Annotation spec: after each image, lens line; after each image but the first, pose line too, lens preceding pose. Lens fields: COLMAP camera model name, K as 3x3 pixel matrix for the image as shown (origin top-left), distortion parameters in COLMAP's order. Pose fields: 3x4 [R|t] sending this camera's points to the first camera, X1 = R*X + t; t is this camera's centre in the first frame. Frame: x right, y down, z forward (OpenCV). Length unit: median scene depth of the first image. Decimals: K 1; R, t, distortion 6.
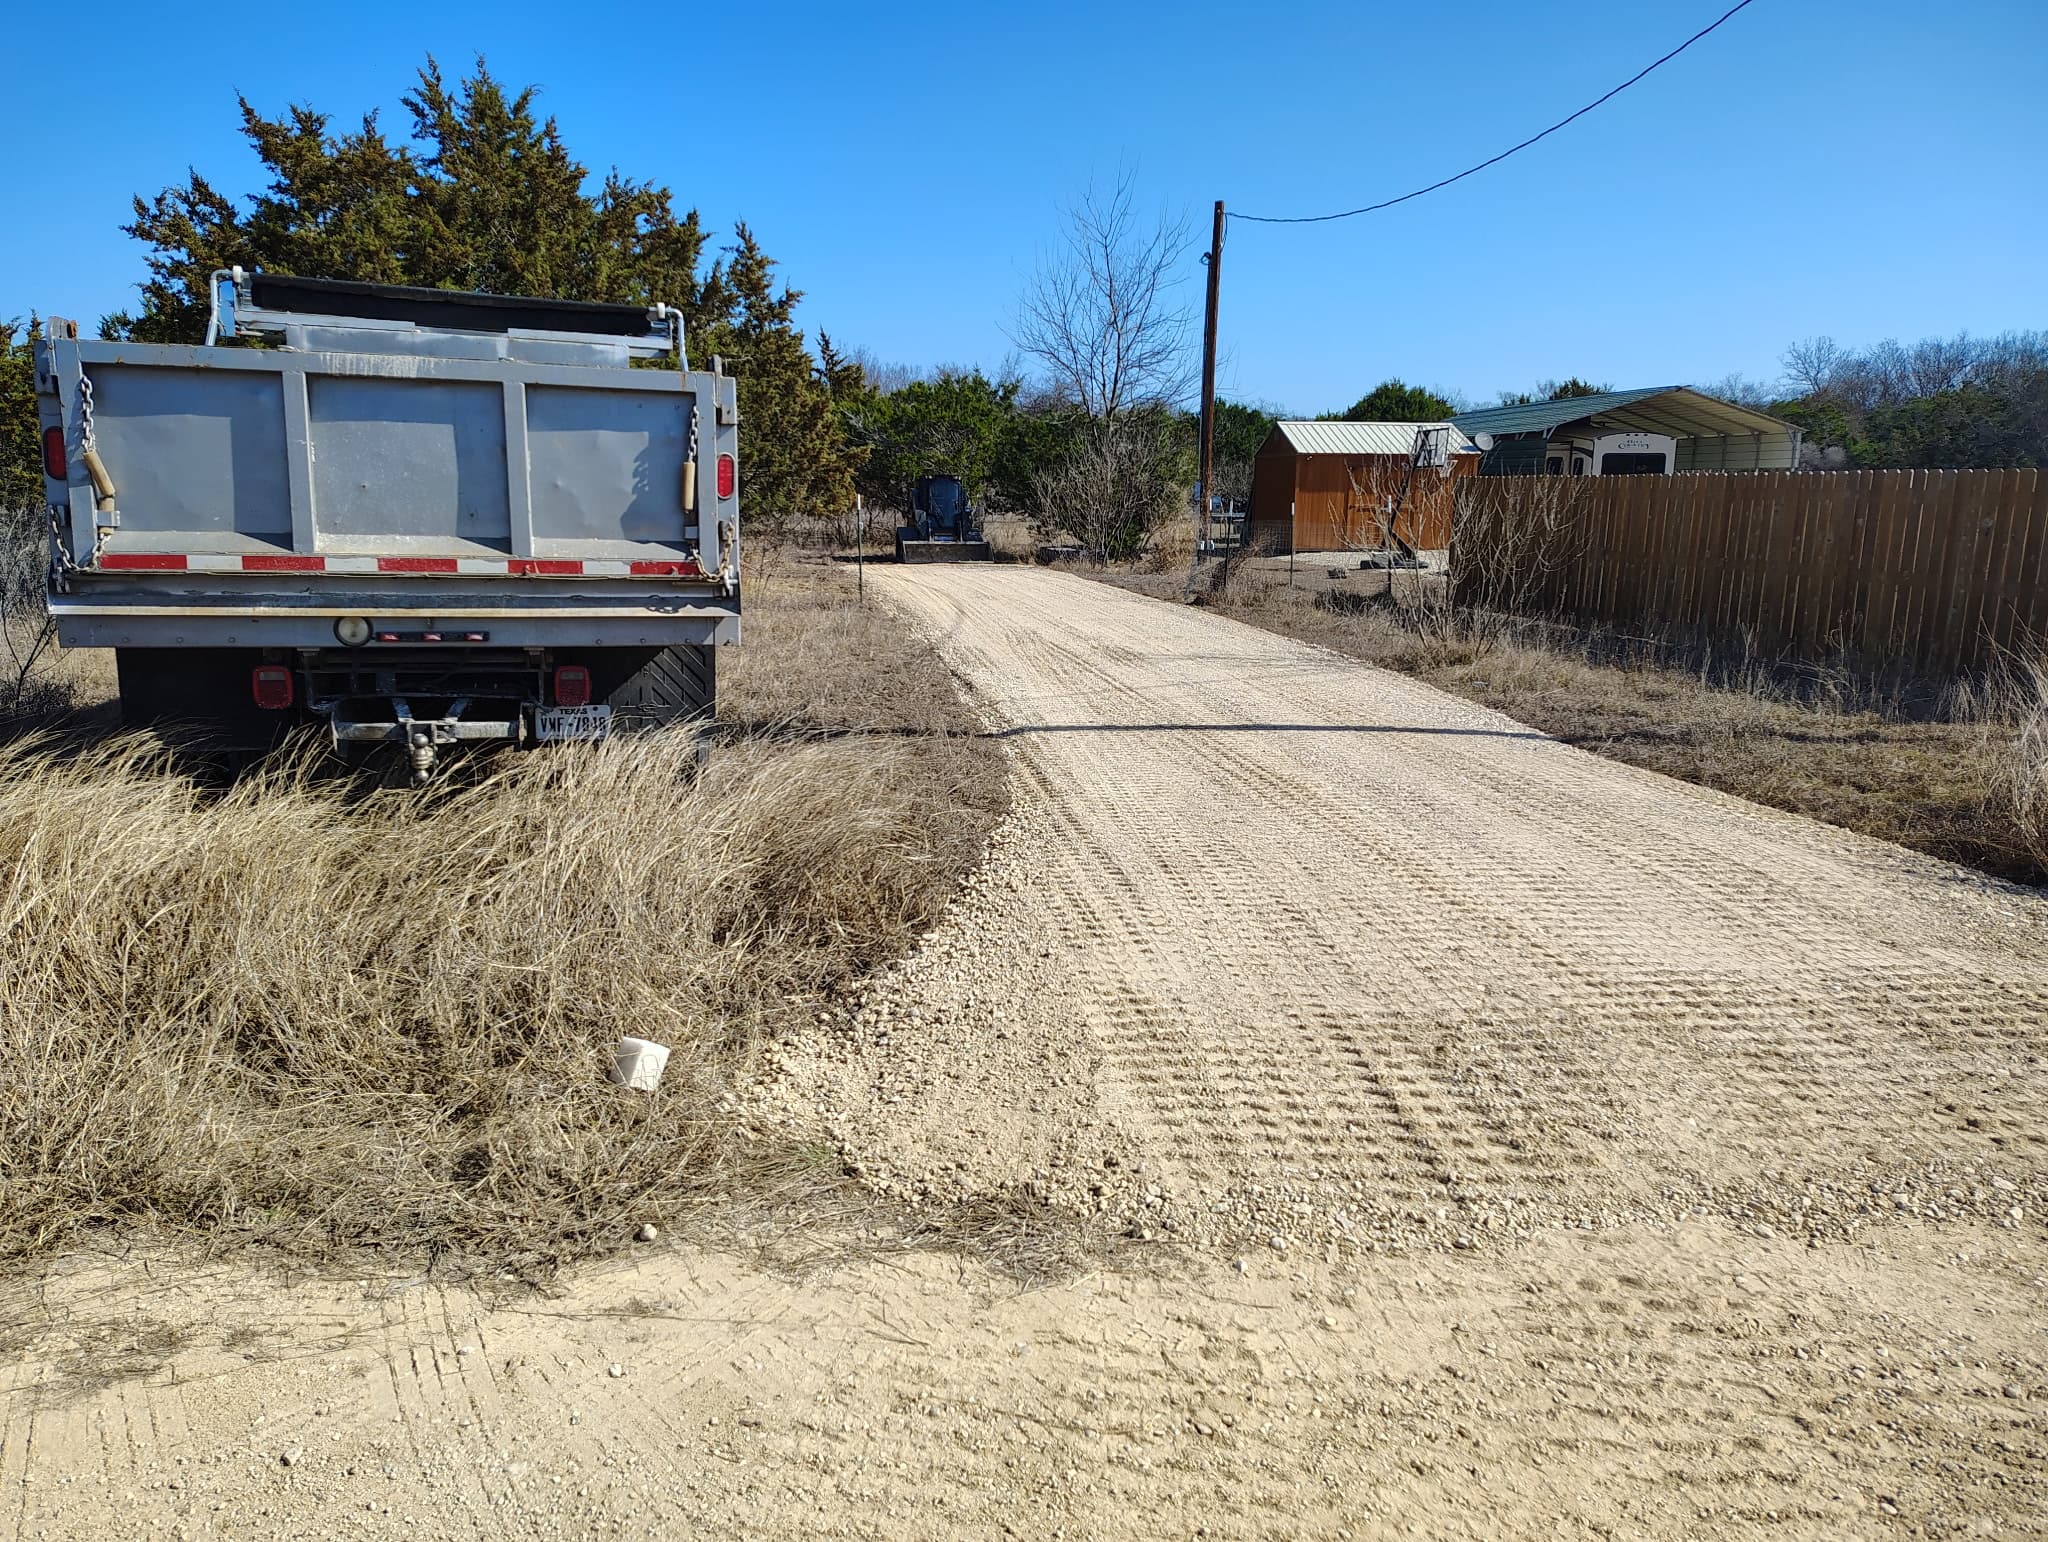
lens RADIAL K [[1413.6, 0, 1027.7], [0, 1413.6, 795.7], [0, 0, 1]] dist [0.019167, -0.002921]
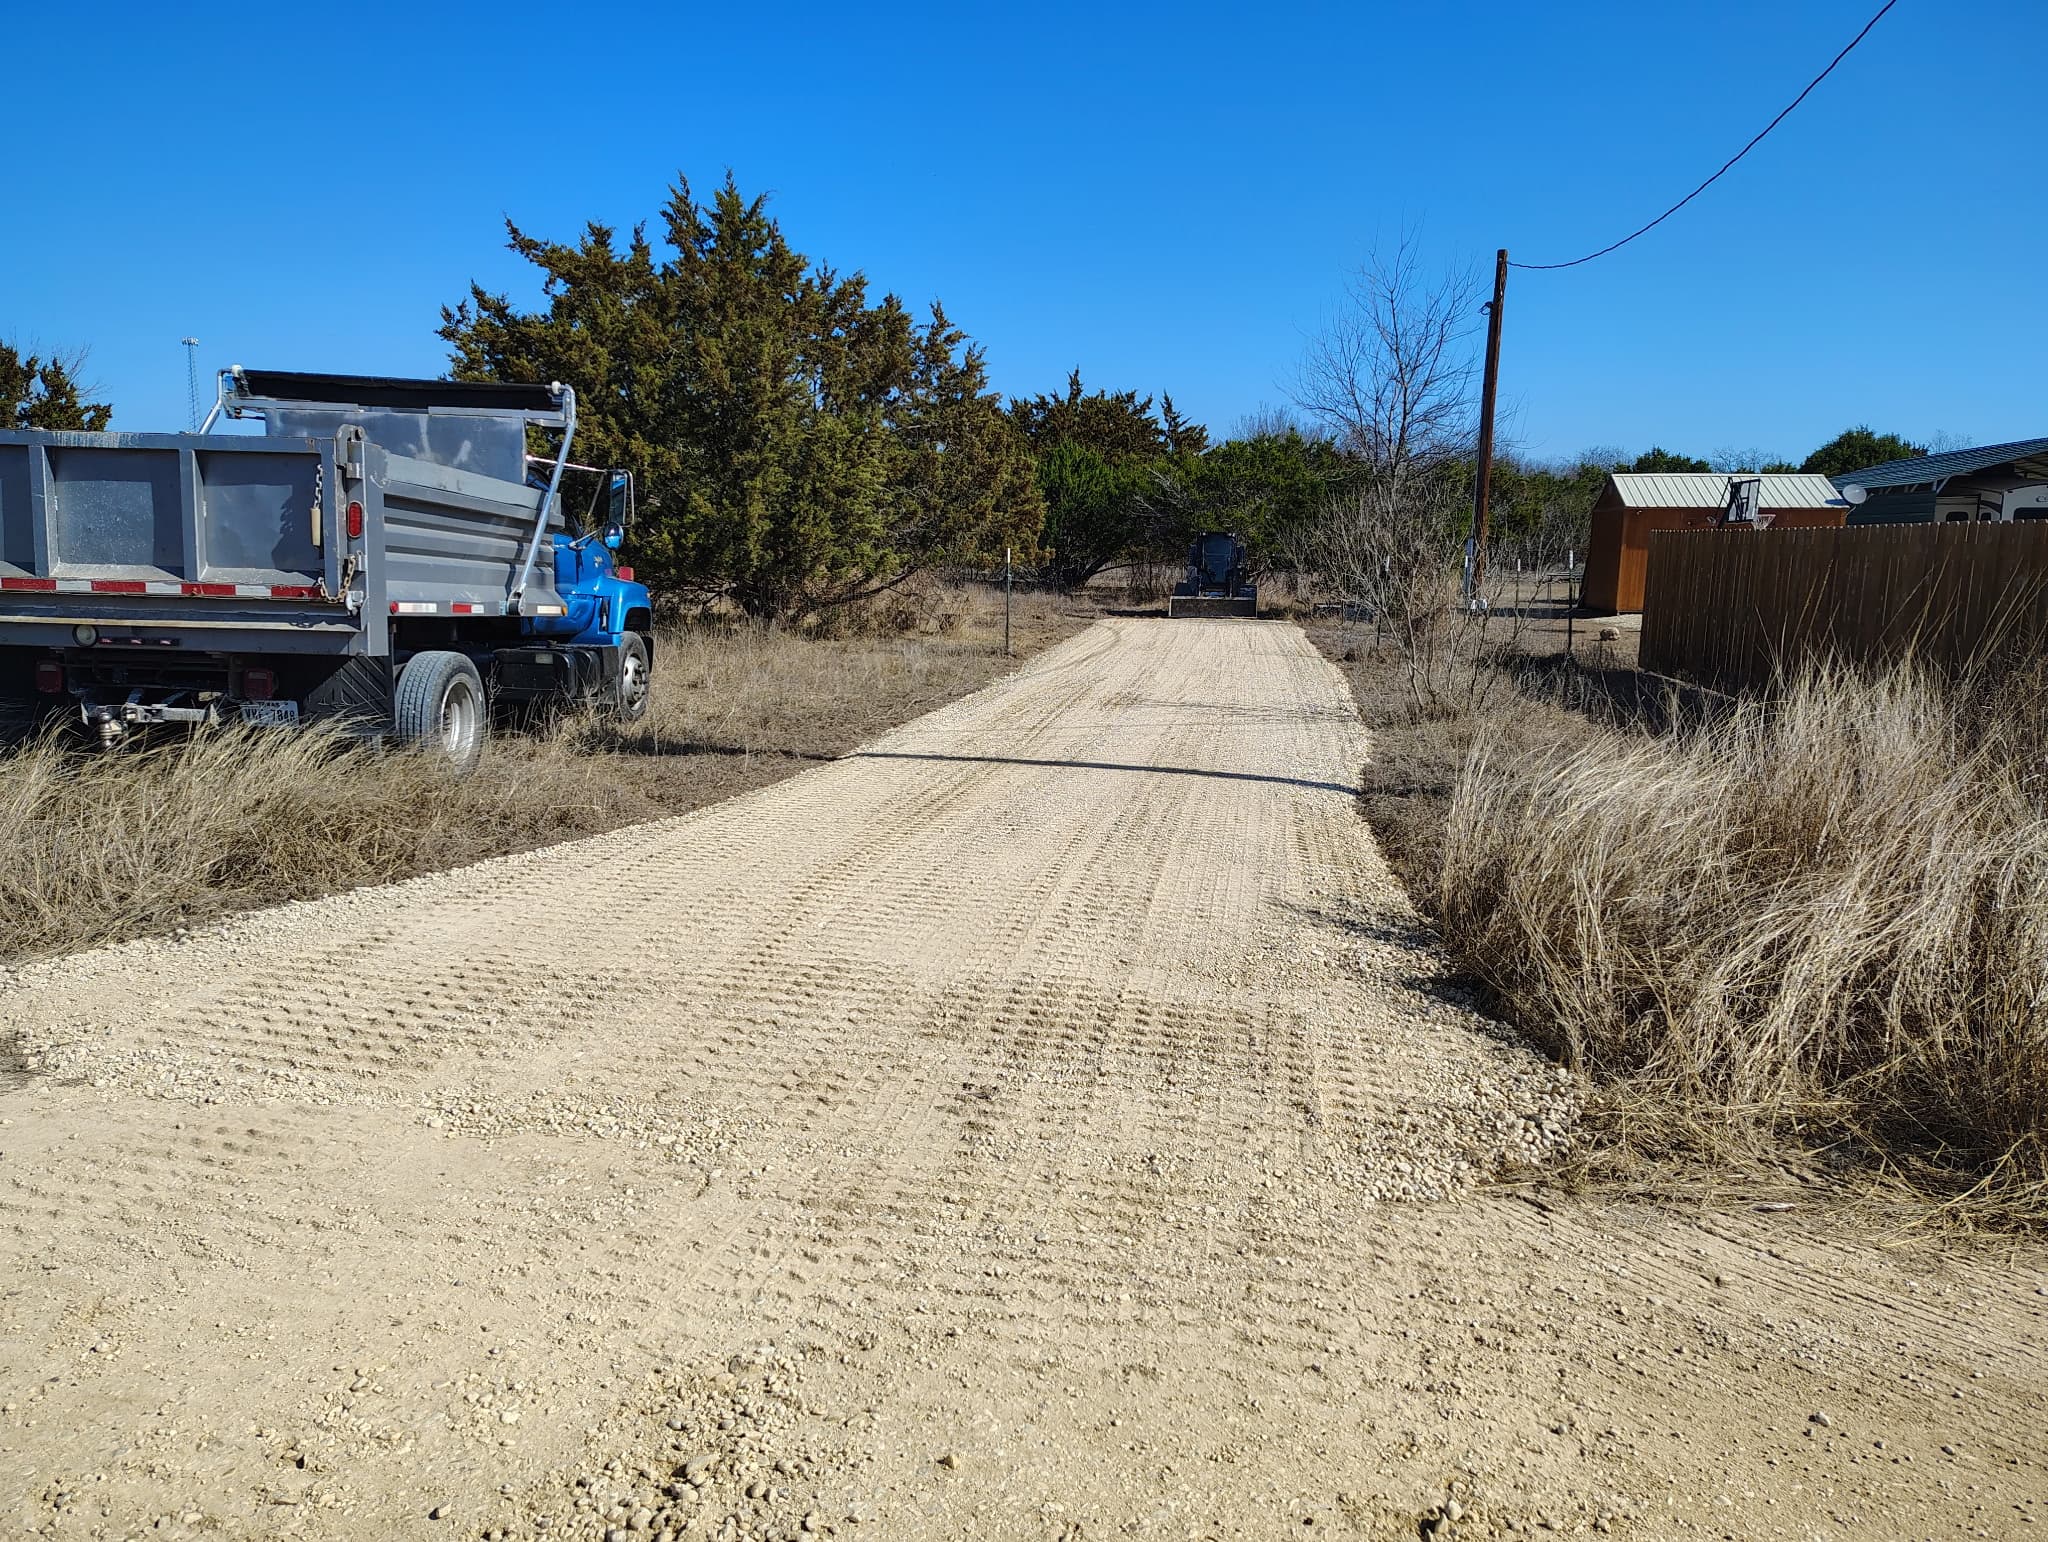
lens RADIAL K [[1430.5, 0, 1024.0], [0, 1430.5, 771.0], [0, 0, 1]] dist [0.059266, -0.093427]
pose [[0.953872, 0.049189, -0.296158, 0.723829], [-0.066732, 0.996547, -0.049415, 0.018292], [0.292704, 0.066899, 0.953860, -0.026559]]
